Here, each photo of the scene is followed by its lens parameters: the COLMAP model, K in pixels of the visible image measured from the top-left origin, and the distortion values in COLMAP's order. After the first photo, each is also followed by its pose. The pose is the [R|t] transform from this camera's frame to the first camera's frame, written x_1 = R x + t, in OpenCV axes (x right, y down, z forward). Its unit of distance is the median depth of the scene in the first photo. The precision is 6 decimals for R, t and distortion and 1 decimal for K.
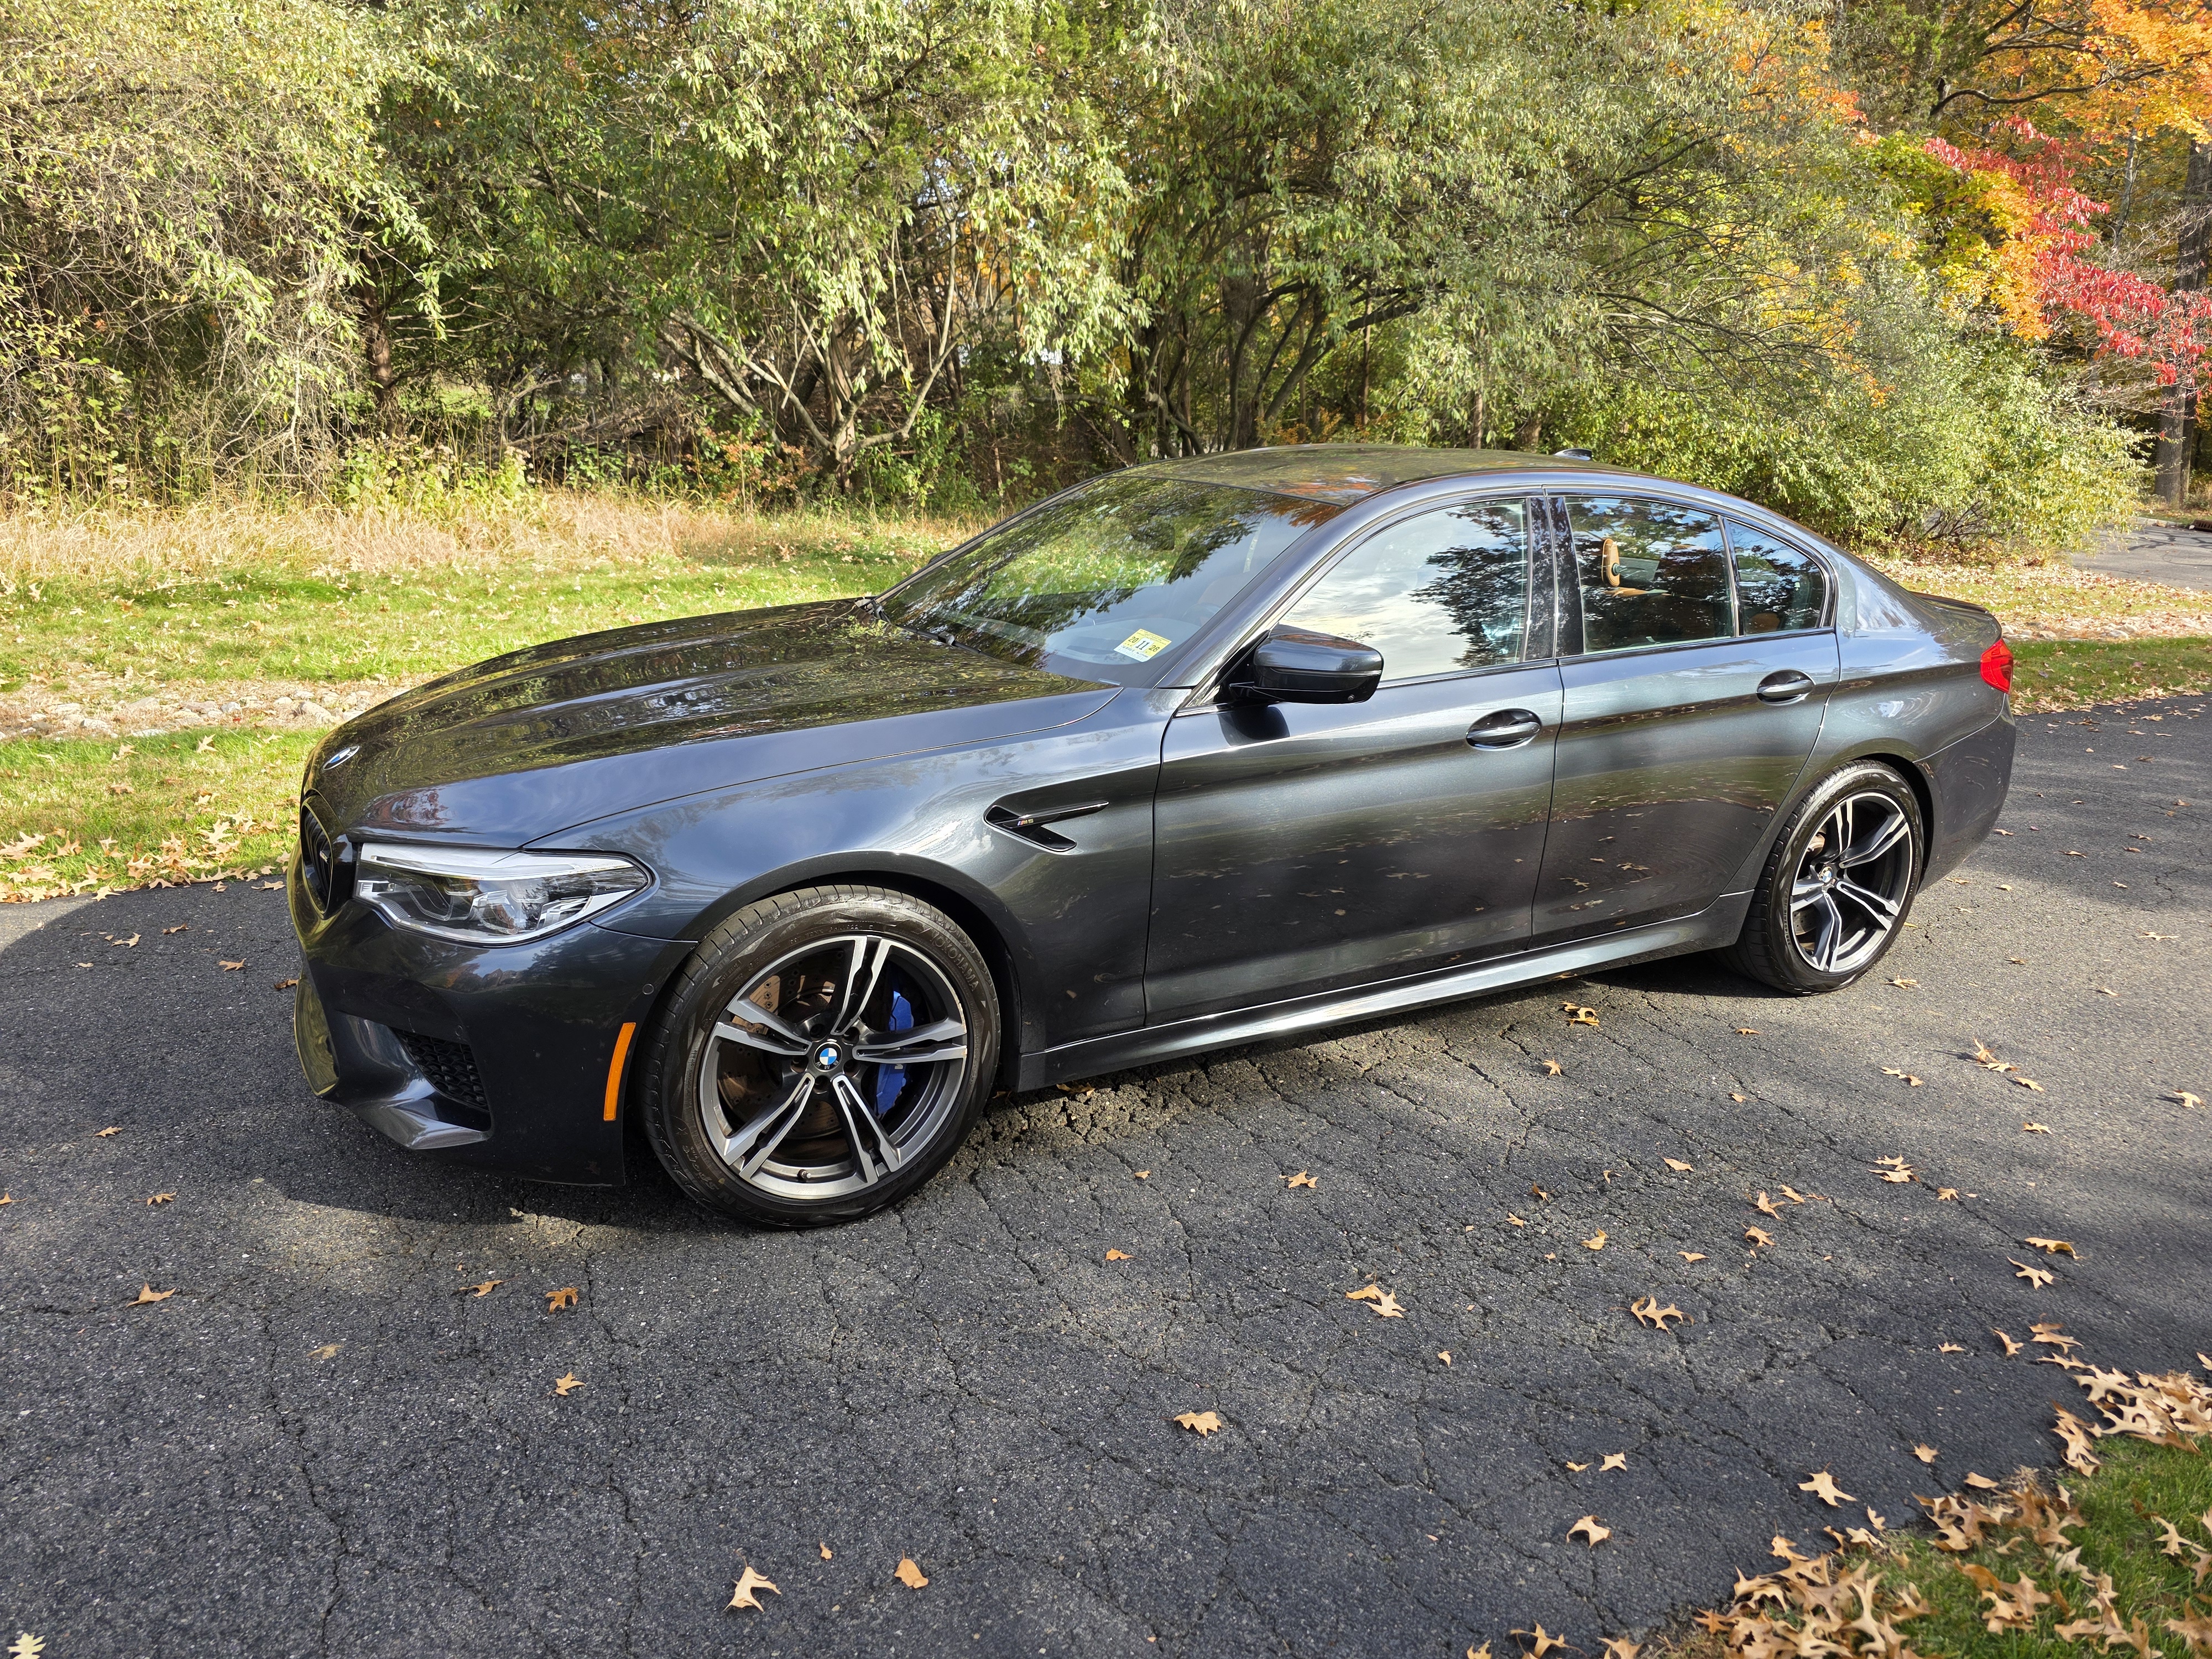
lens RADIAL K [[1493.8, 0, 1091.8], [0, 1493.8, 827.2], [0, 0, 1]] dist [0.039232, -0.022904]
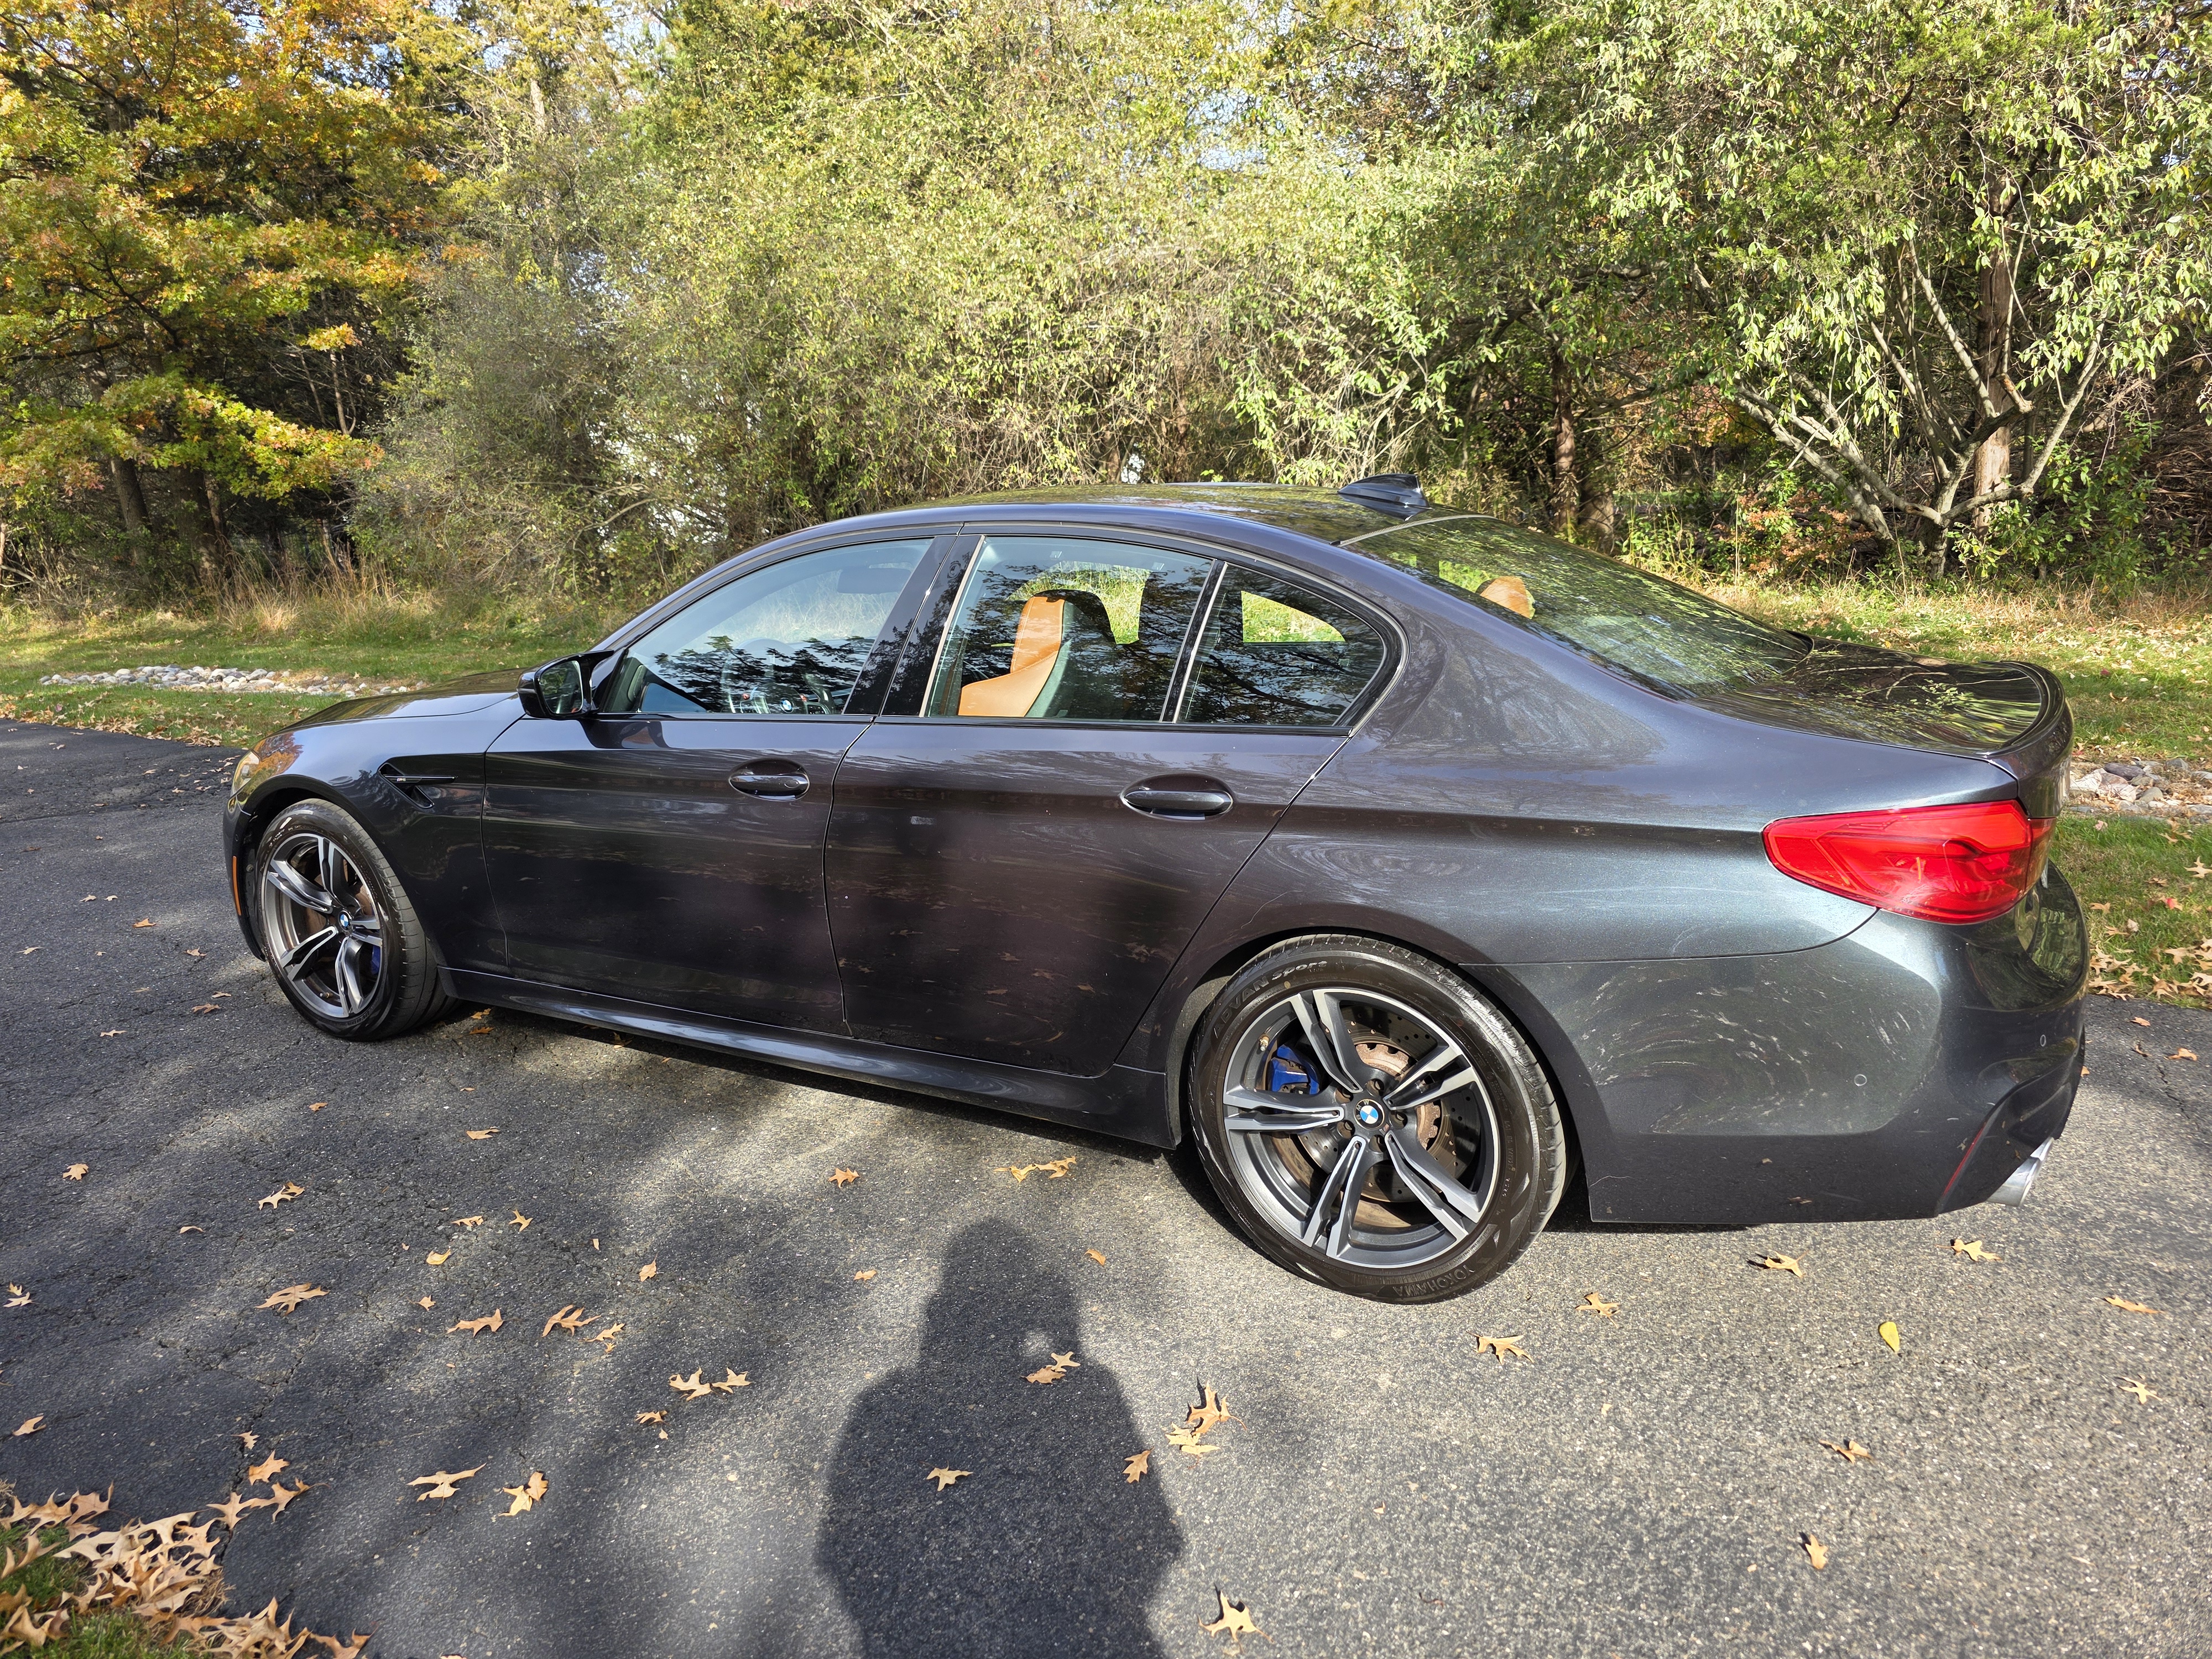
lens RADIAL K [[1493.8, 0, 1101.7], [0, 1493.8, 816.0], [0, 0, 1]] dist [0.039232, -0.022904]
pose [[0.516238, 0.134447, -0.845827, 0.989473], [-0.188126, 0.981282, 0.041158, -0.100637], [0.835528, 0.137875, 0.531868, 0.569887]]
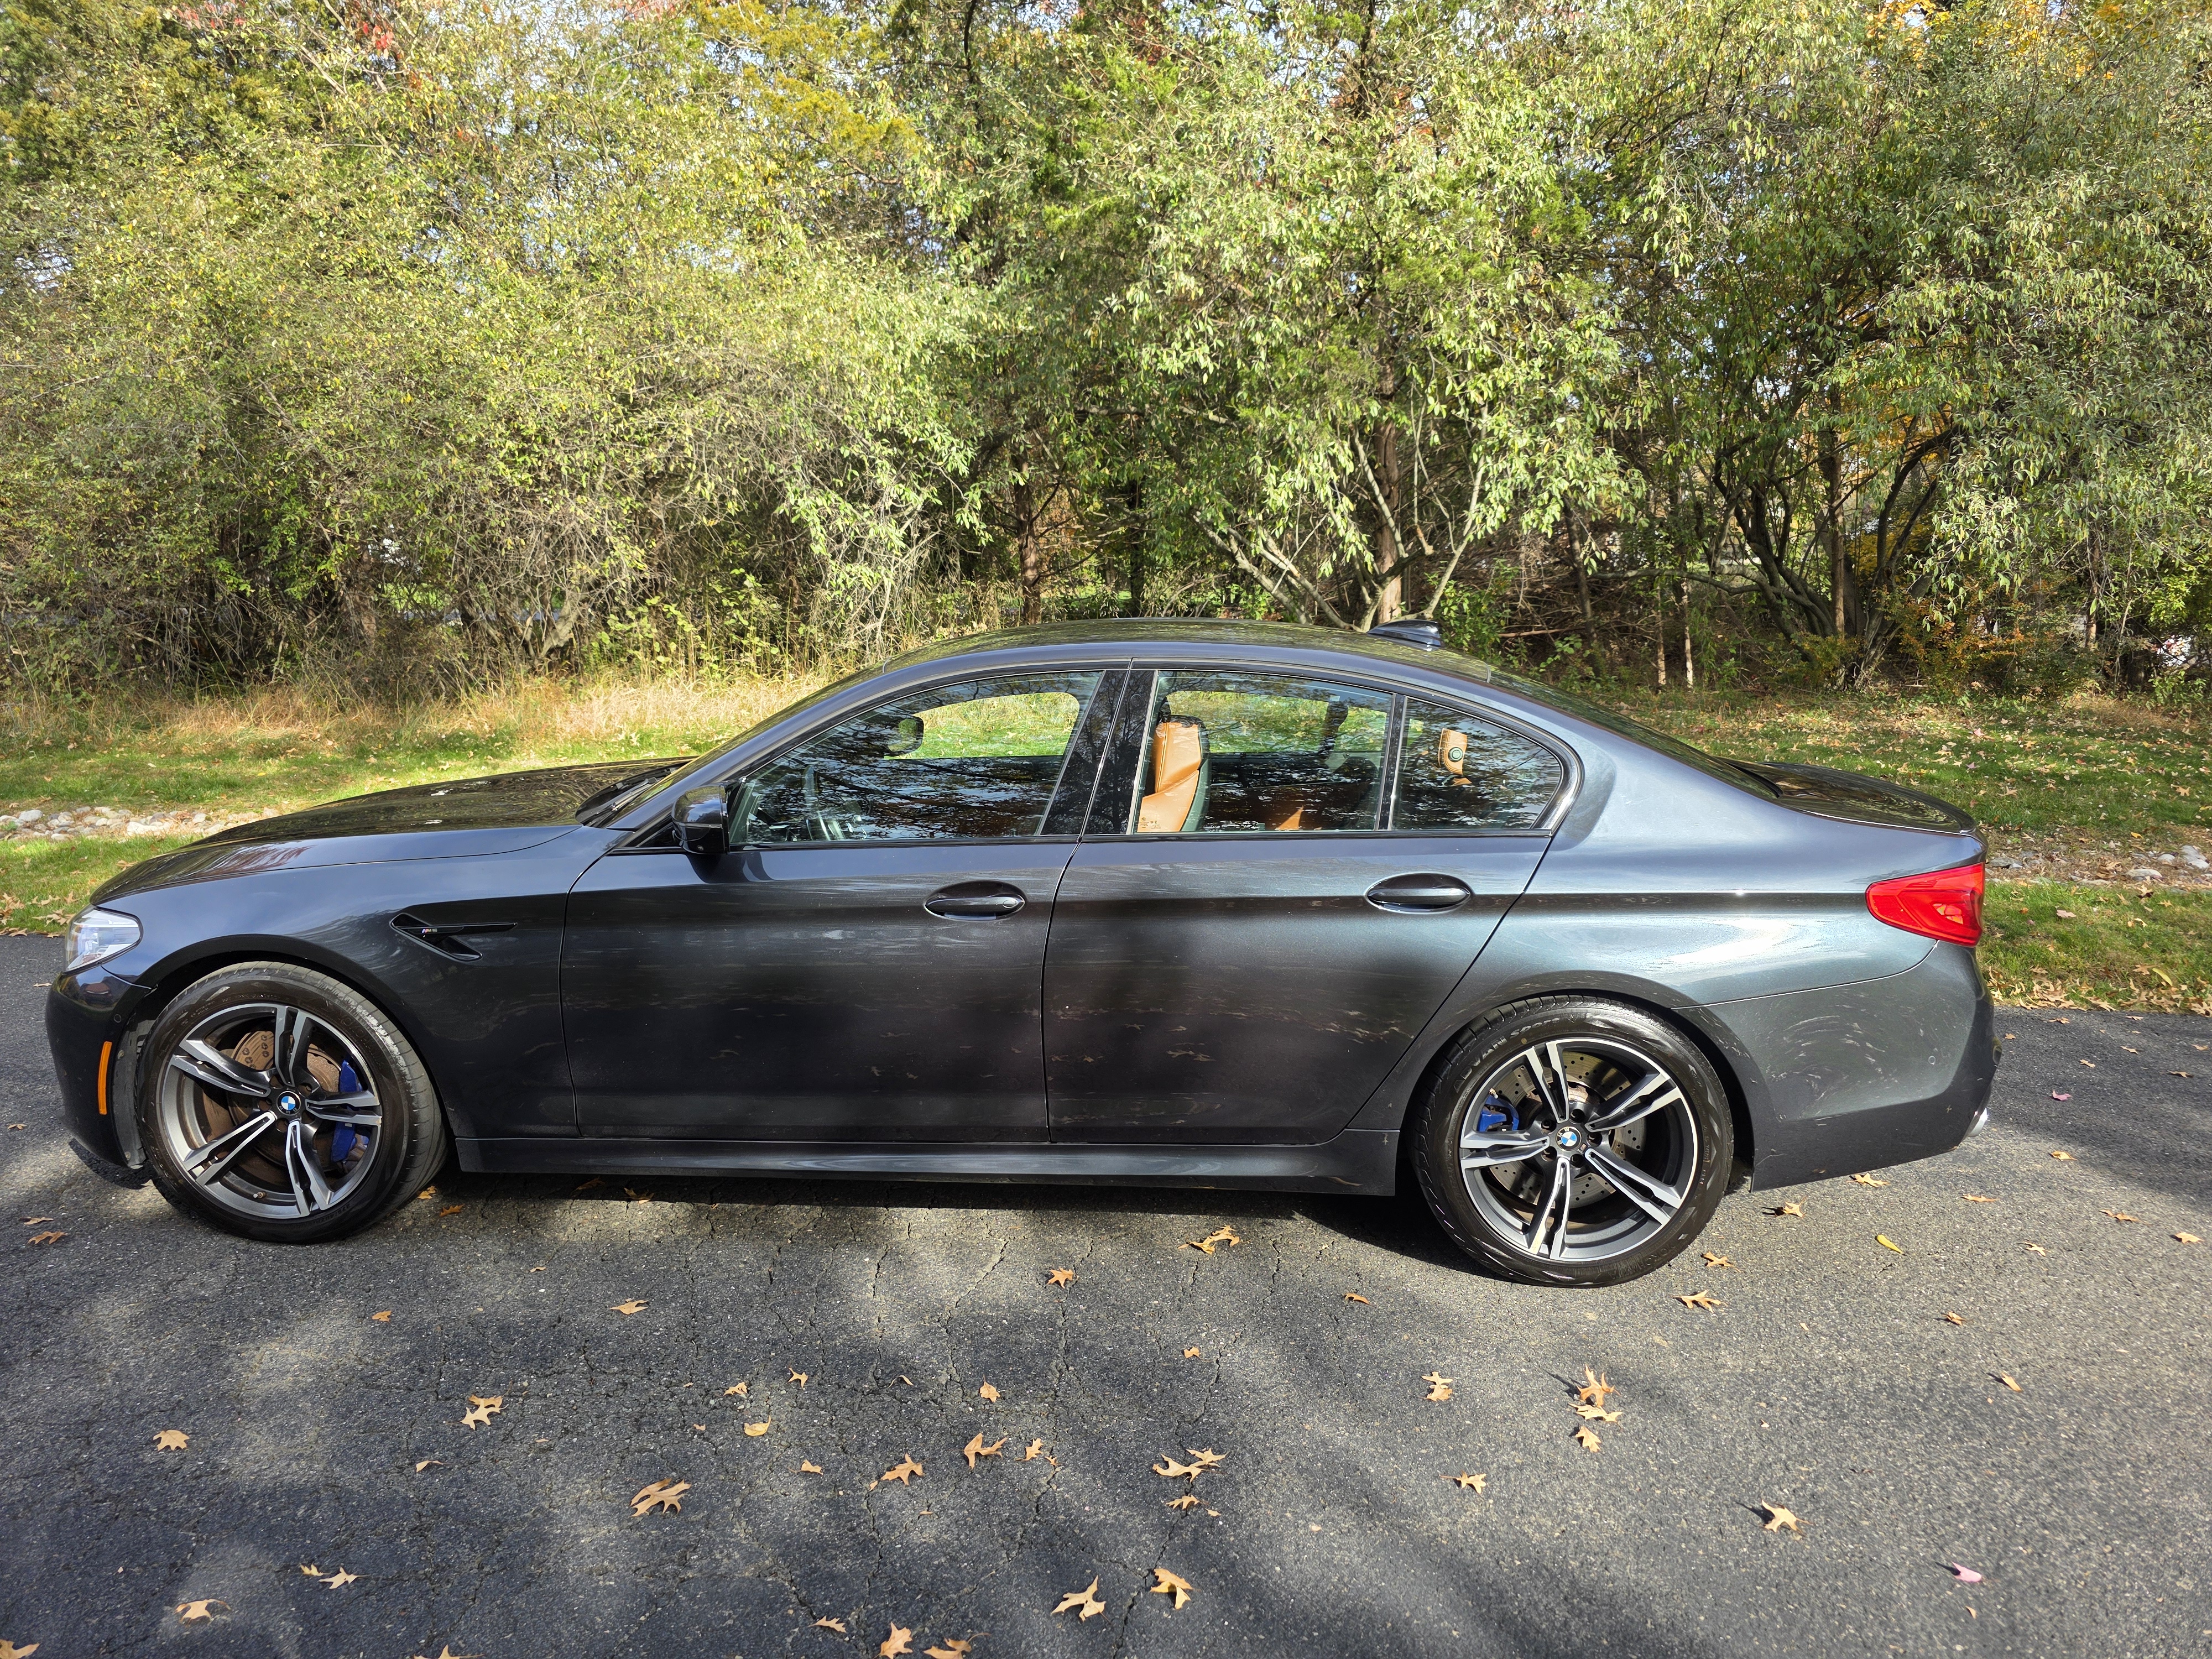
lens RADIAL K [[1493.8, 0, 1111.4], [0, 1493.8, 846.7], [0, 0, 1]] dist [0.039232, -0.022904]
pose [[0.846185, 0.068015, -0.528531, 0.720526], [-0.123875, 0.989758, -0.070955, -0.035576], [0.518292, 0.125513, 0.845944, 0.188823]]
